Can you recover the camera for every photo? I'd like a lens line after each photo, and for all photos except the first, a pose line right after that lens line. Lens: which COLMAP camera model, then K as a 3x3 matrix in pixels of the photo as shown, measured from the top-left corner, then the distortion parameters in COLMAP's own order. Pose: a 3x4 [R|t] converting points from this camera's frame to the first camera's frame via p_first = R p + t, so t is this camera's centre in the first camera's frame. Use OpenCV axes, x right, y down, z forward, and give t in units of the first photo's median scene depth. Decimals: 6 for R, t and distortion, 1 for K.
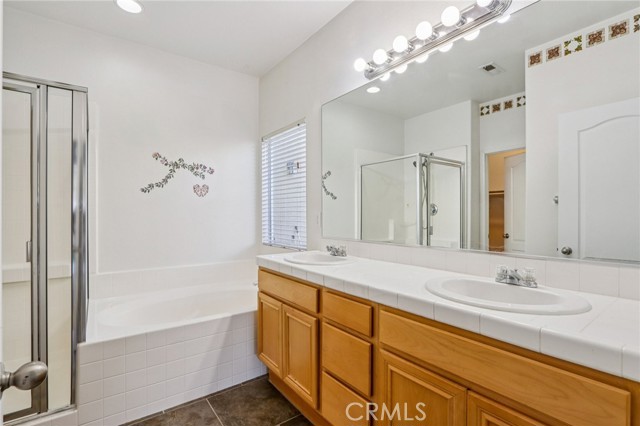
lens RADIAL K [[297.3, 0, 323.8], [0, 297.3, 211.5], [0, 0, 1]] dist [-0.009532, -0.000298]
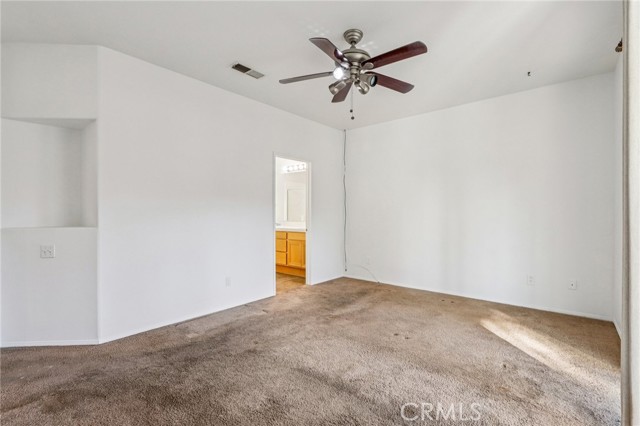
lens RADIAL K [[297.3, 0, 320.7], [0, 297.3, 211.5], [0, 0, 1]] dist [-0.009532, -0.000298]
pose [[0.980143, 0.001440, 0.198288, -0.187729], [-0.001622, 0.999998, 0.000754, 0.029503], [-0.198287, -0.001060, 0.980143, -3.029299]]
